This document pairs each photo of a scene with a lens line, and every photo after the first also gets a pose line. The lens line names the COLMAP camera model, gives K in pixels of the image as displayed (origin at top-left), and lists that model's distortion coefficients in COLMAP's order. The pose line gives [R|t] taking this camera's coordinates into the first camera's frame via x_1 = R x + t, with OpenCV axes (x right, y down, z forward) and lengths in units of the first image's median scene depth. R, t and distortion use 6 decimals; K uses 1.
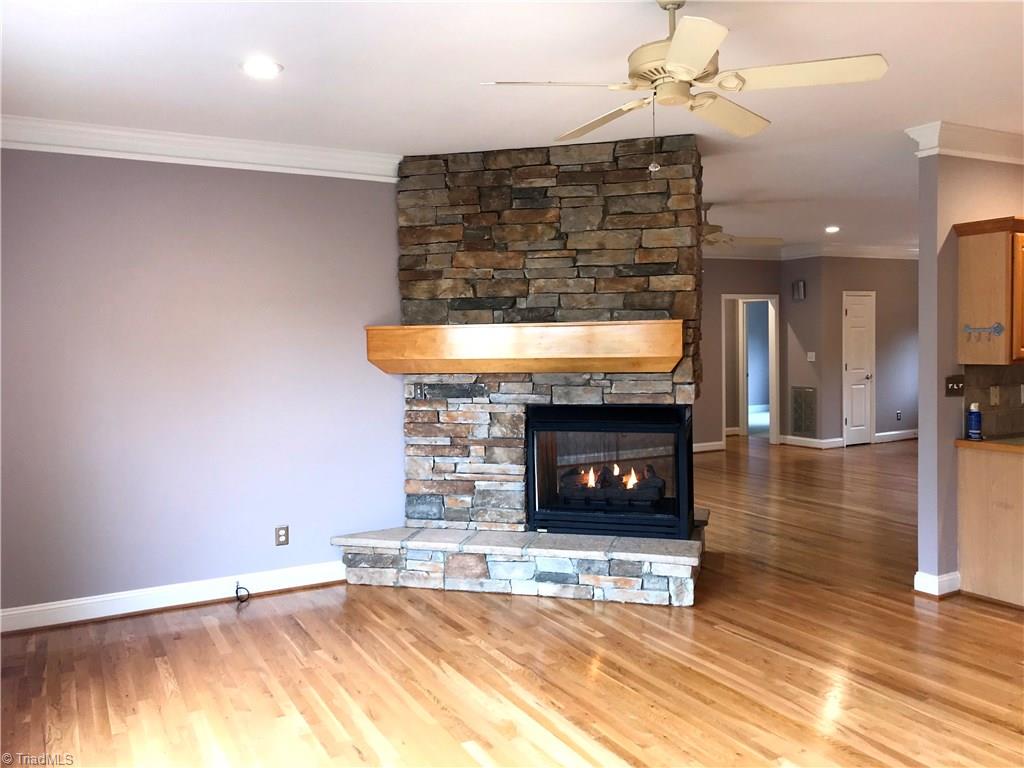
lens RADIAL K [[841.2, 0, 511.5], [0, 841.2, 380.9], [0, 0, 1]] dist [0.018148, -0.011305]
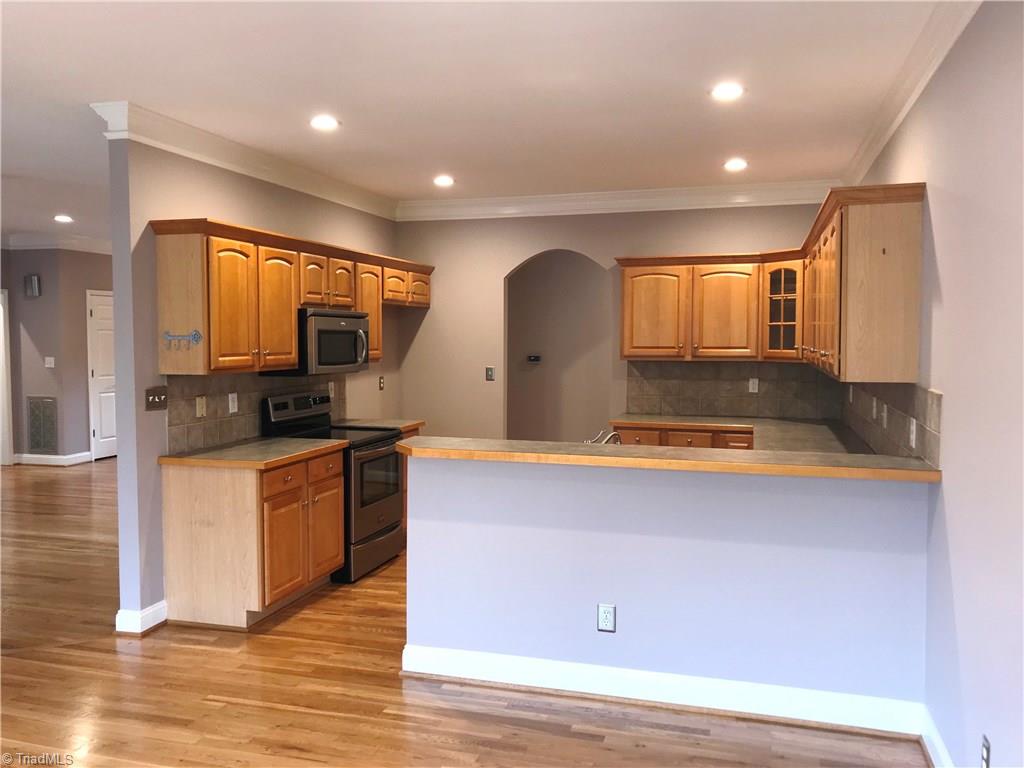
lens RADIAL K [[841.2, 0, 509.2], [0, 841.2, 394.5], [0, 0, 1]] dist [0.018148, -0.011305]
pose [[0.703491, -0.029942, 0.710073, 0.146249], [0.020478, 0.999551, 0.021861, -0.010320], [-0.710409, -0.000838, 0.703788, 0.087624]]
